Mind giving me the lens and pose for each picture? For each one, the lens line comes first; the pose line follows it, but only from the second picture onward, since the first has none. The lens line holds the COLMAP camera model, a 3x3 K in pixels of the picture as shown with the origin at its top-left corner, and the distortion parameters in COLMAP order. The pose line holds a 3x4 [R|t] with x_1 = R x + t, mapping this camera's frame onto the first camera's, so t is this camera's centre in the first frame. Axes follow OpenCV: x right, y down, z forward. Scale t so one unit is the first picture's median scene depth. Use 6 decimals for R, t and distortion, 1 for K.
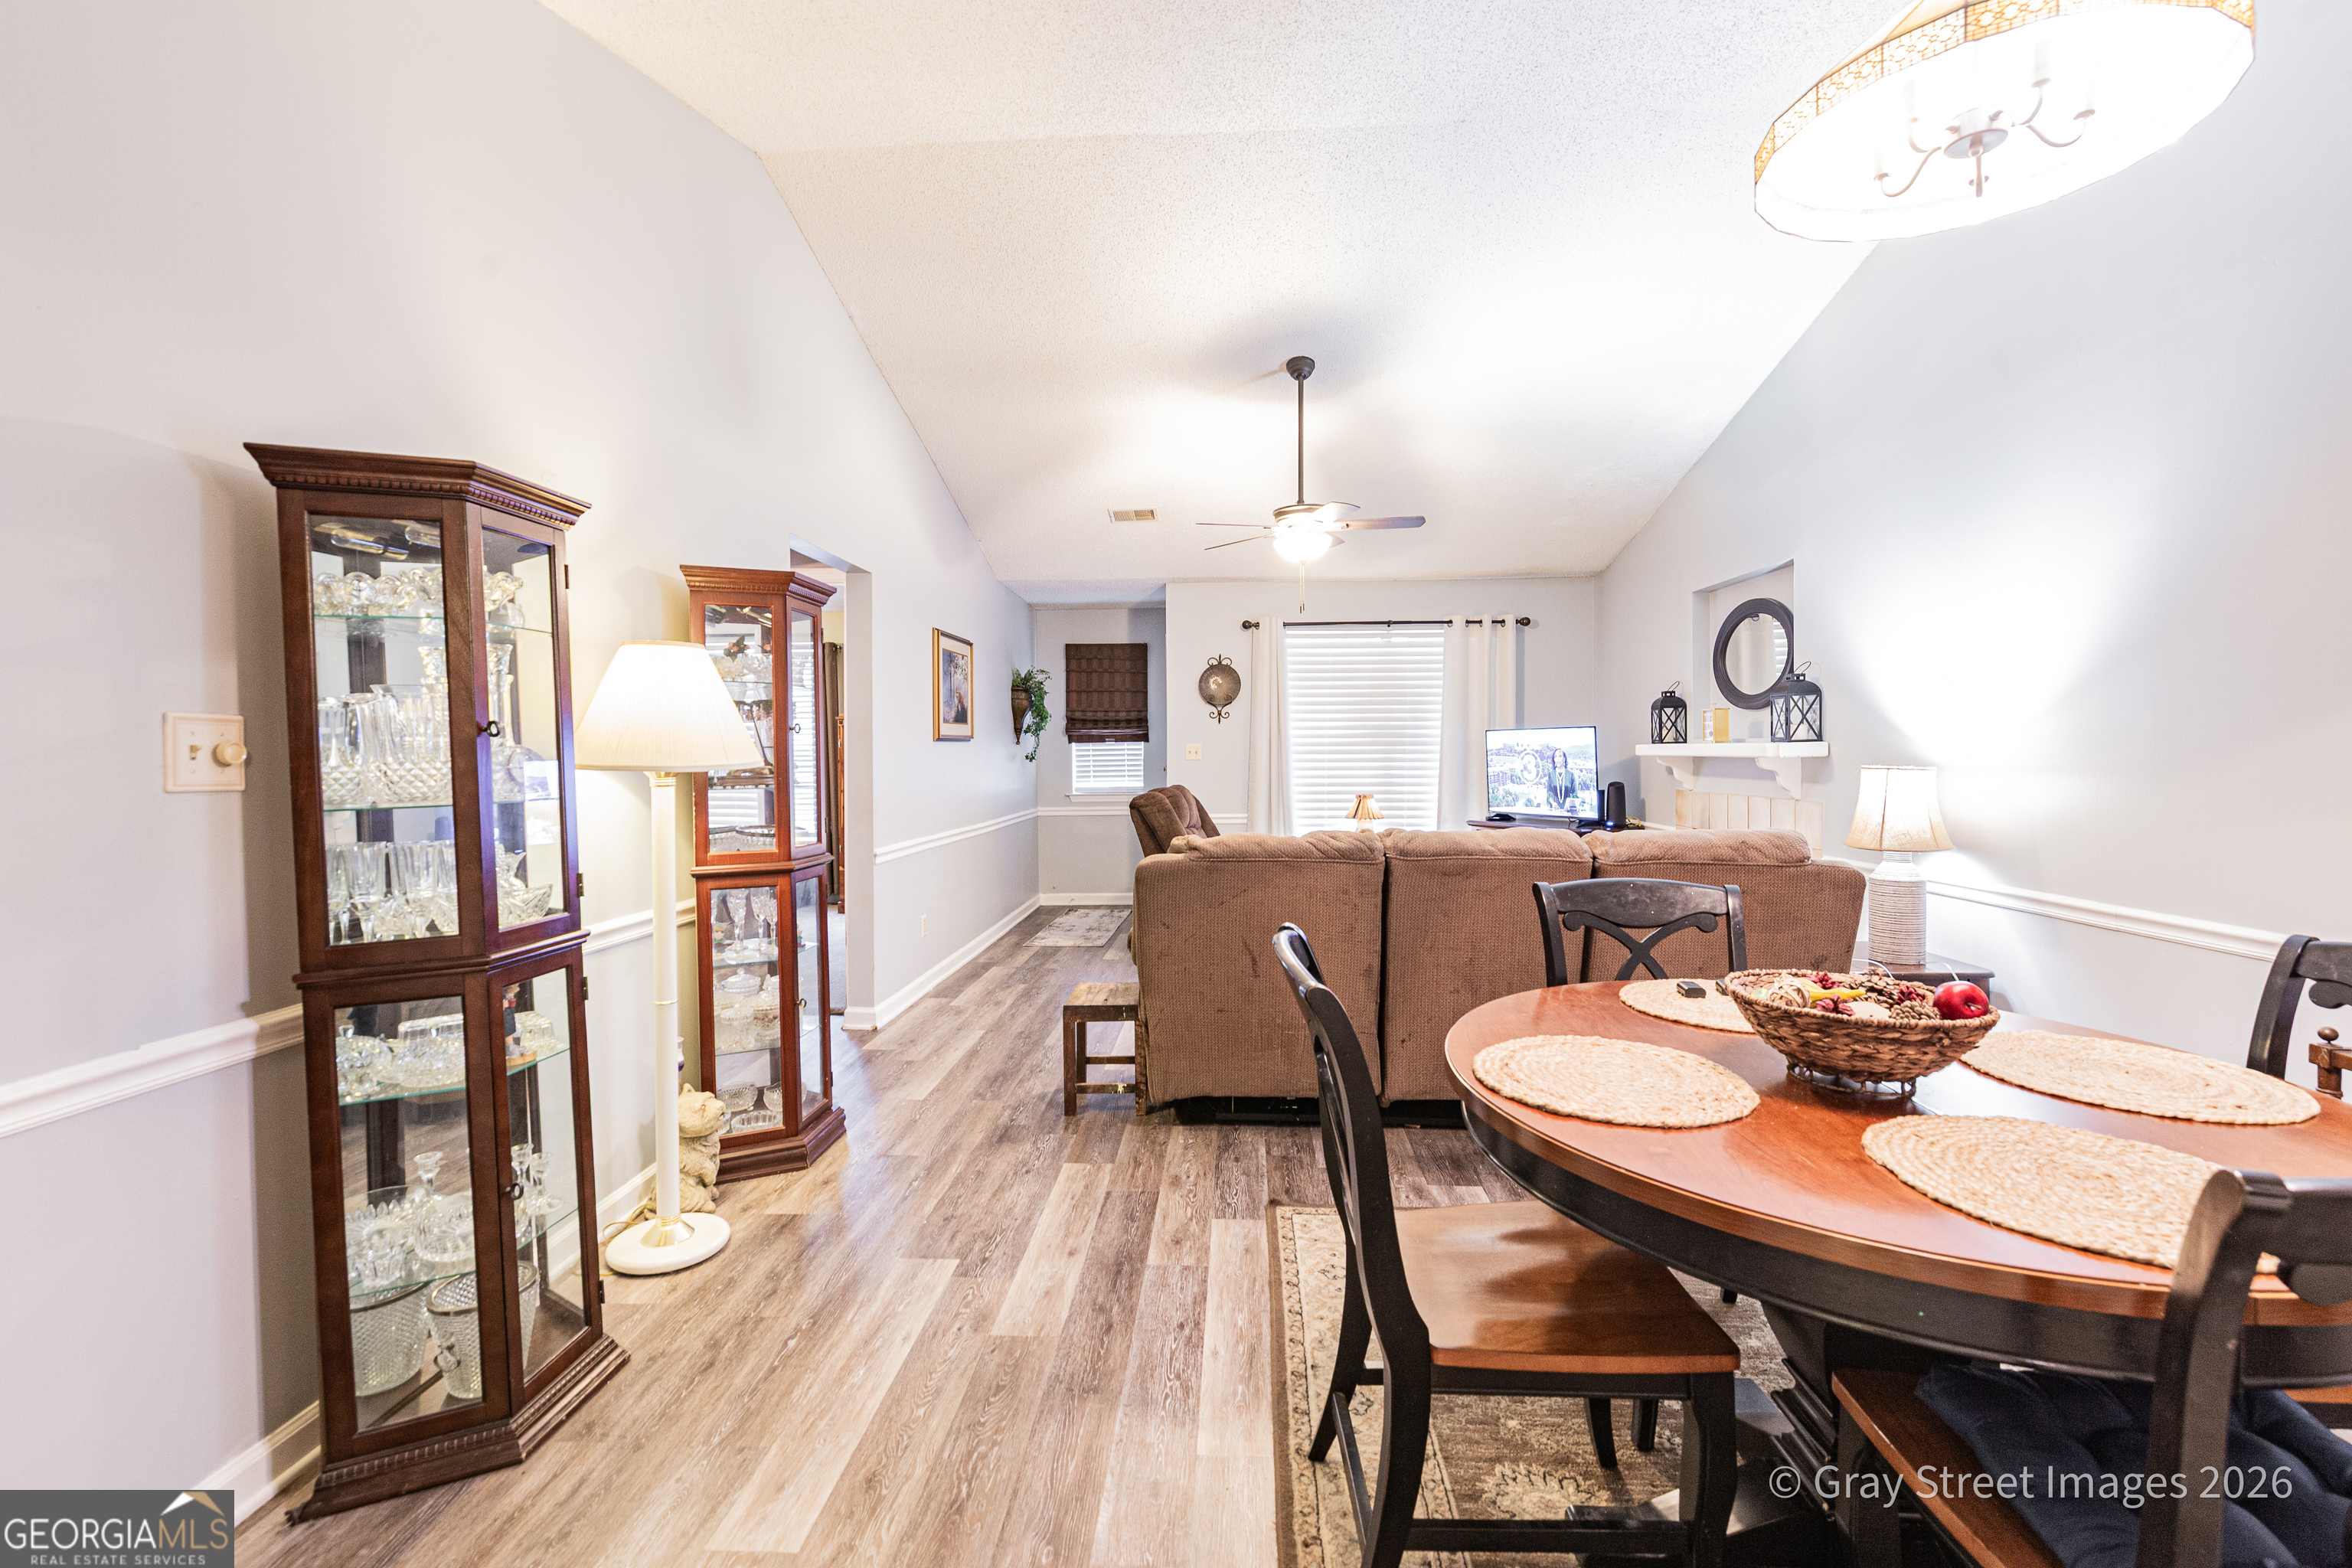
lens RADIAL K [[1012.6, 0, 1178.4], [0, 1012.6, 775.8], [0, 0, 1]] dist [0.002440, -0.000023]
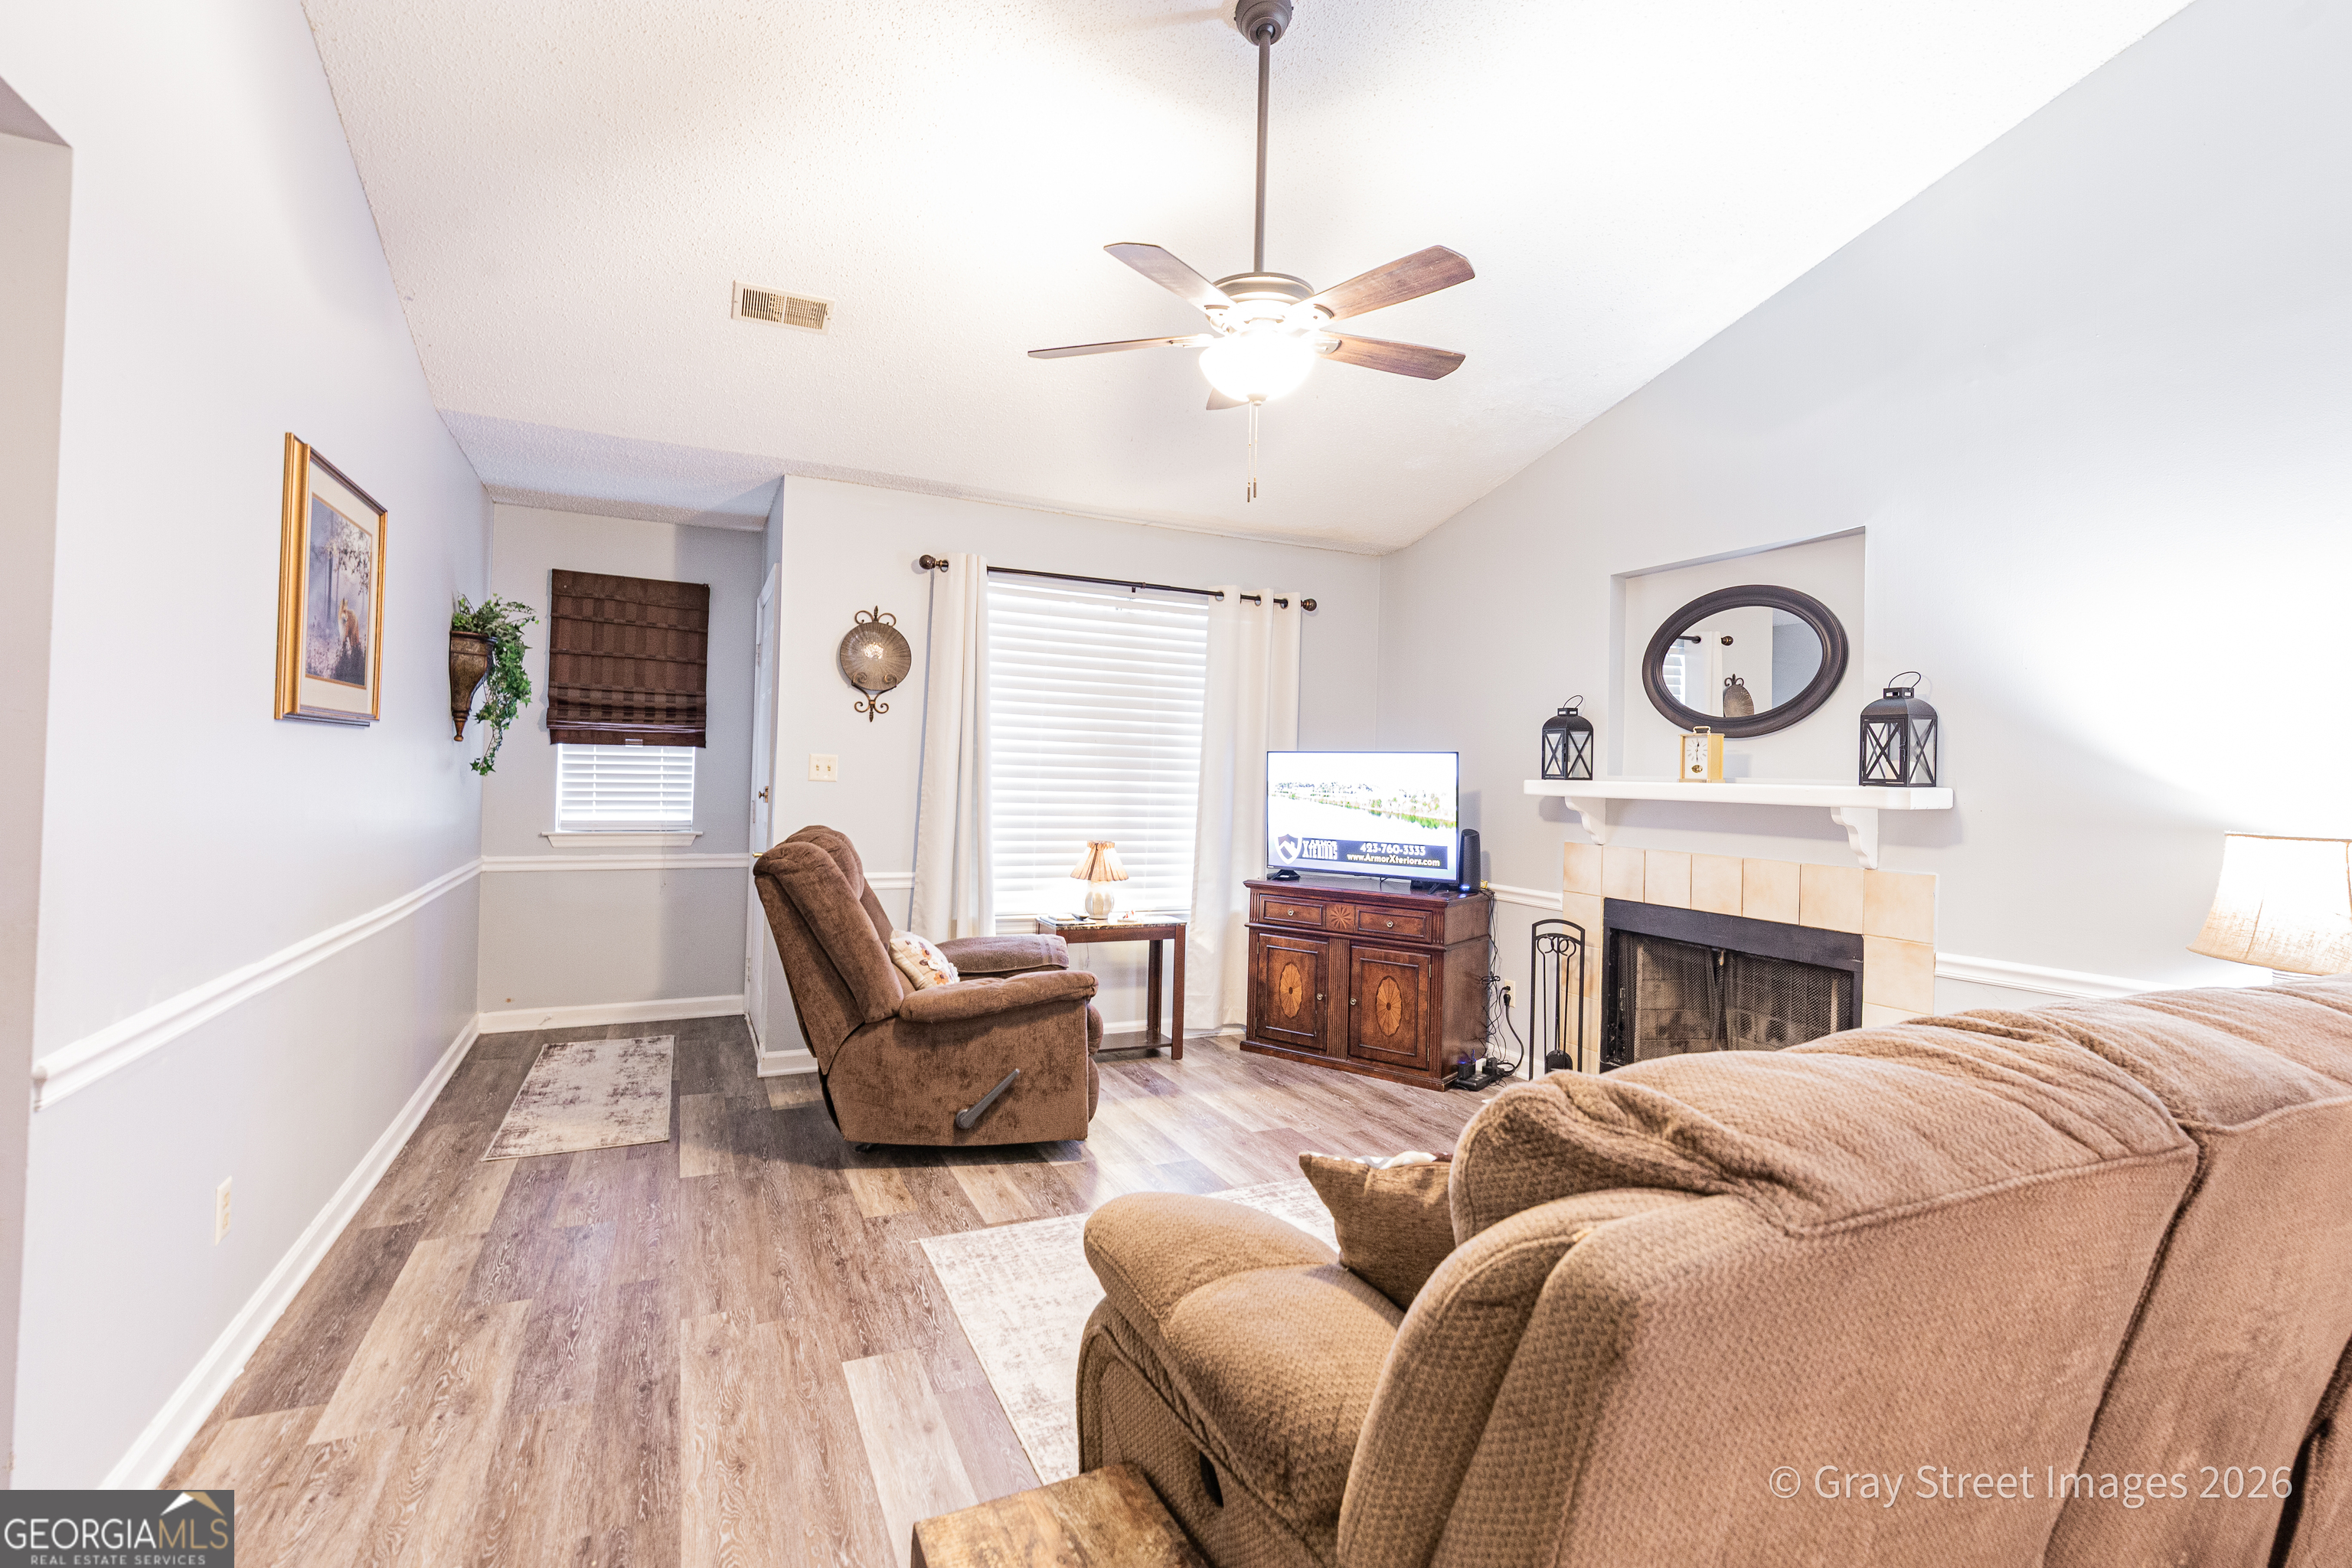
lens RADIAL K [[1069.2, 0, 1178.8], [0, 1069.2, 768.9], [0, 0, 1]] dist [-0.001236, 0.001917]
pose [[0.877173, 0.033749, 0.478987, -0.105394], [-0.020625, 0.999255, -0.032635, -0.007045], [-0.479731, 0.018747, 0.877215, 0.372909]]
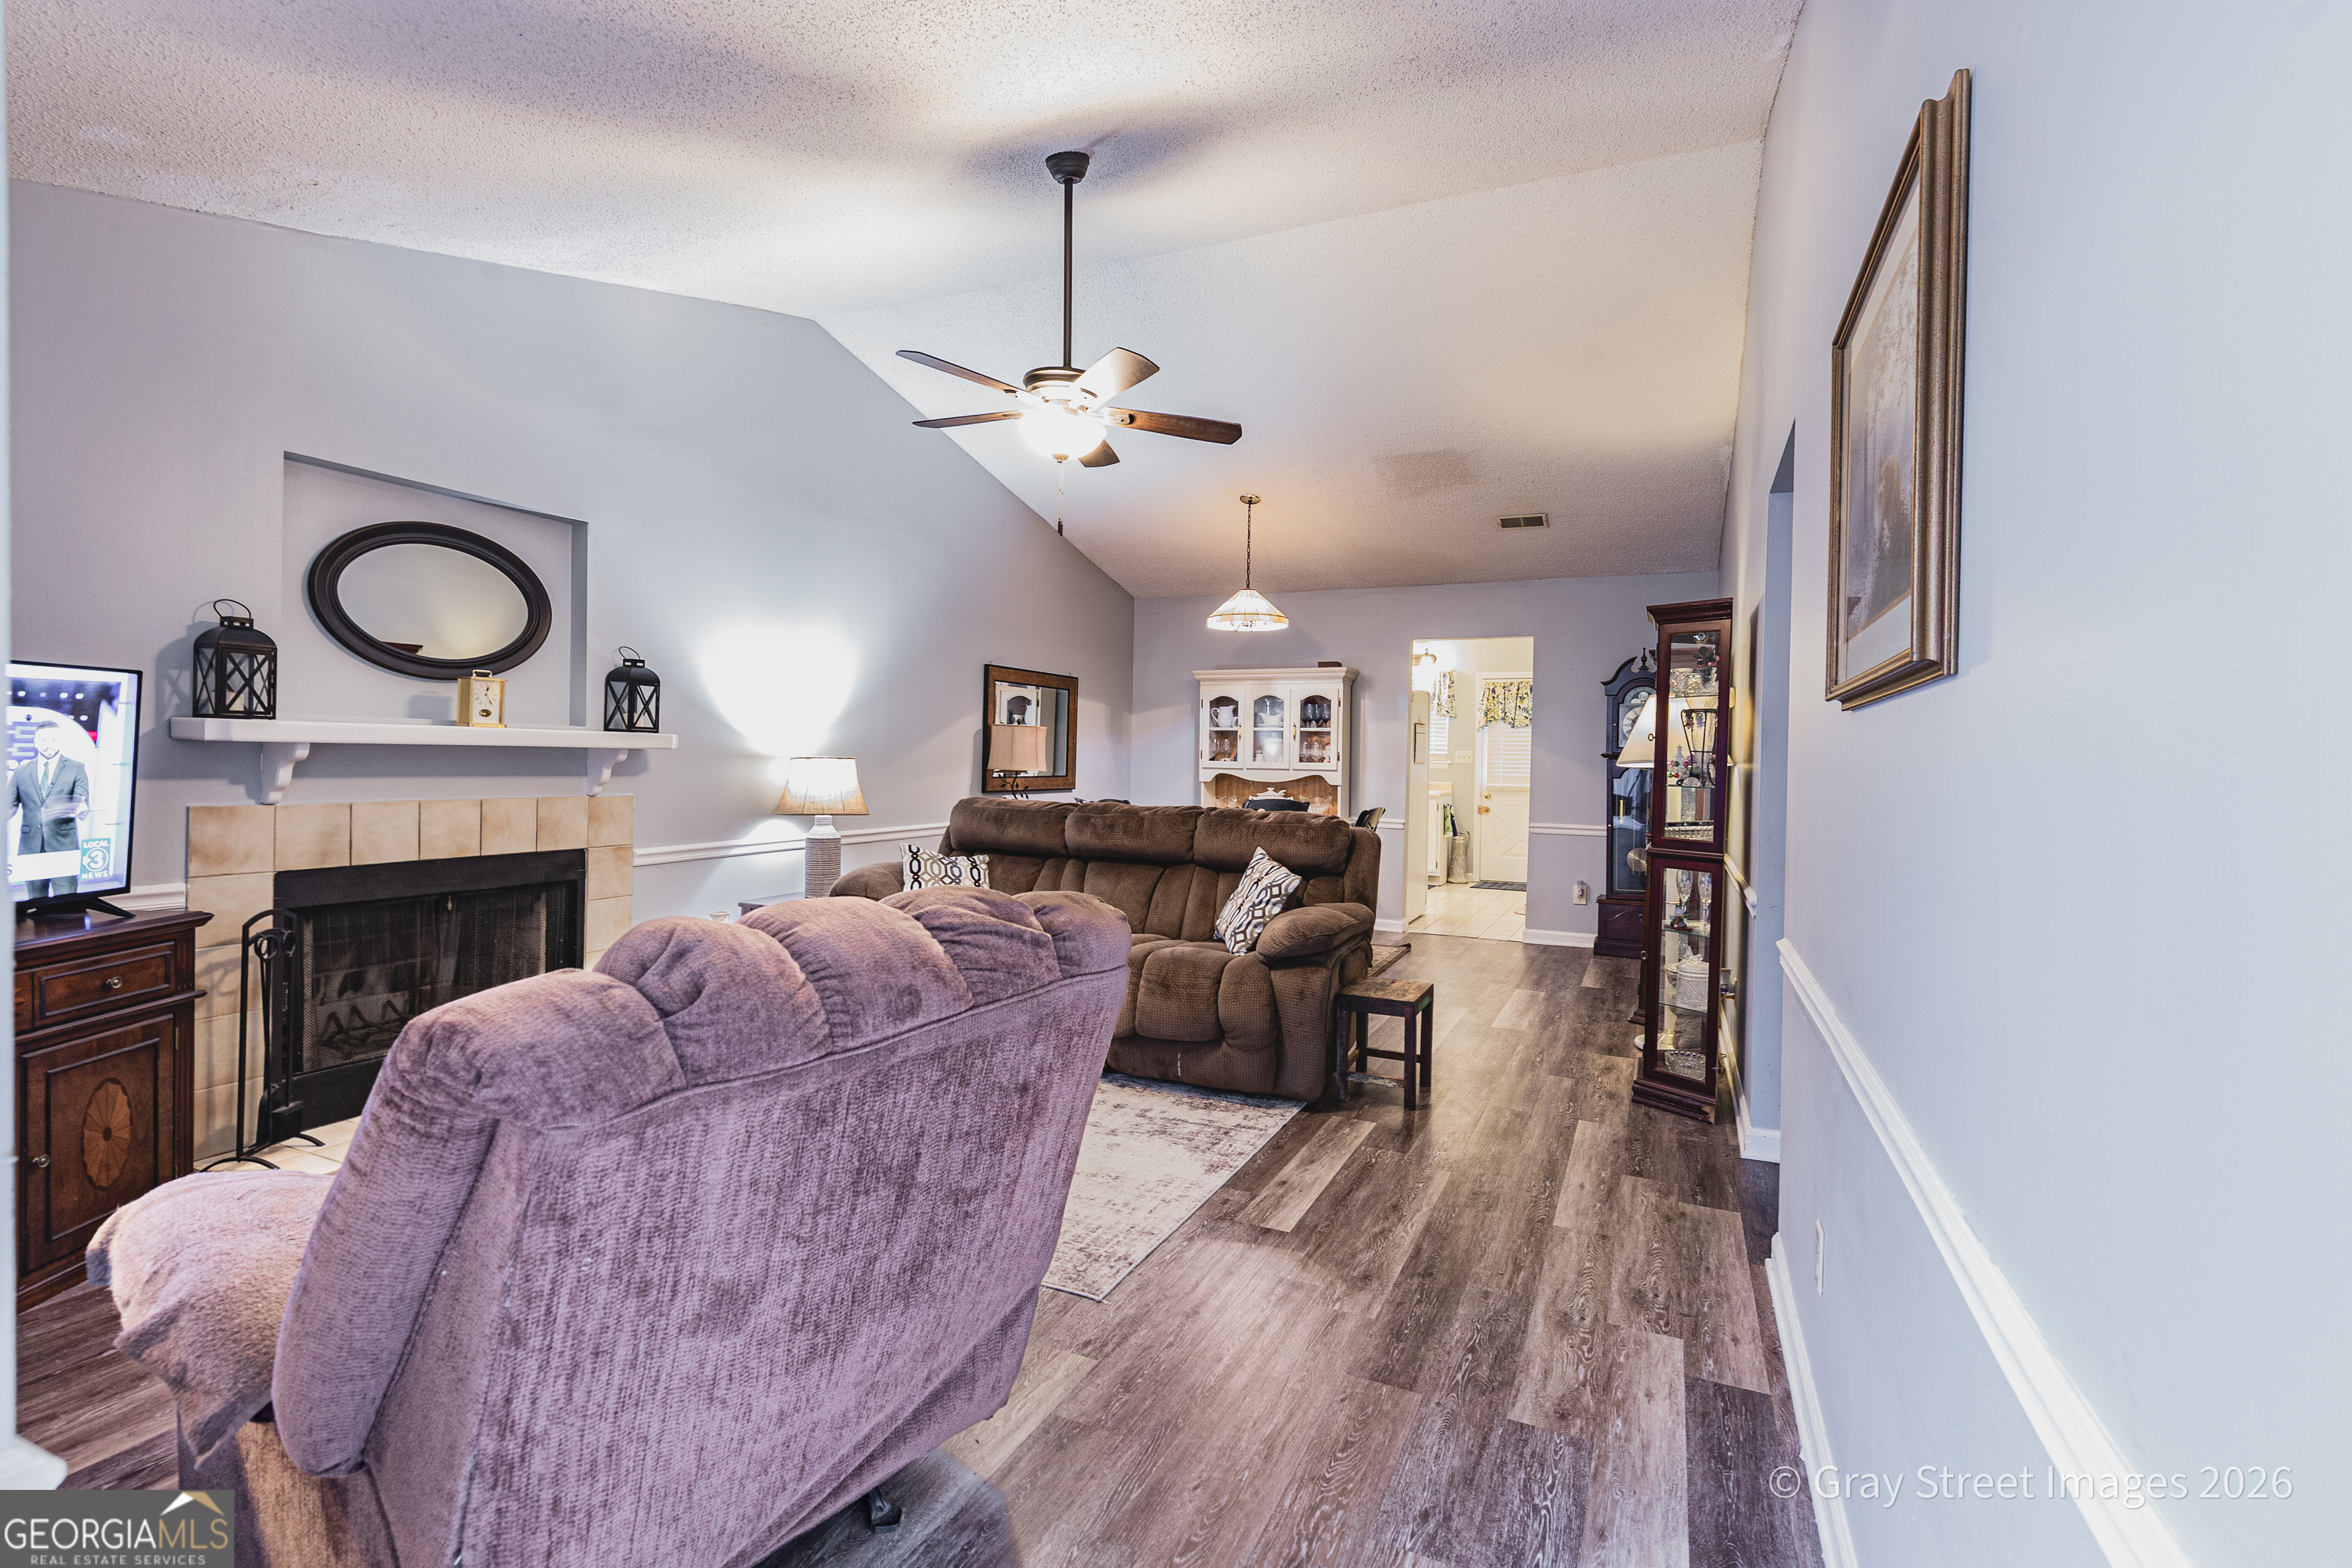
lens RADIAL K [[1069.2, 0, 1185.6], [0, 1069.2, 771.8], [0, 0, 1]] dist [-0.001236, 0.001917]
pose [[-0.935501, -0.017106, 0.352909, -0.135389], [-0.005194, 0.999385, 0.034673, -0.020890], [-0.353285, 0.030604, -0.935015, 1.089581]]
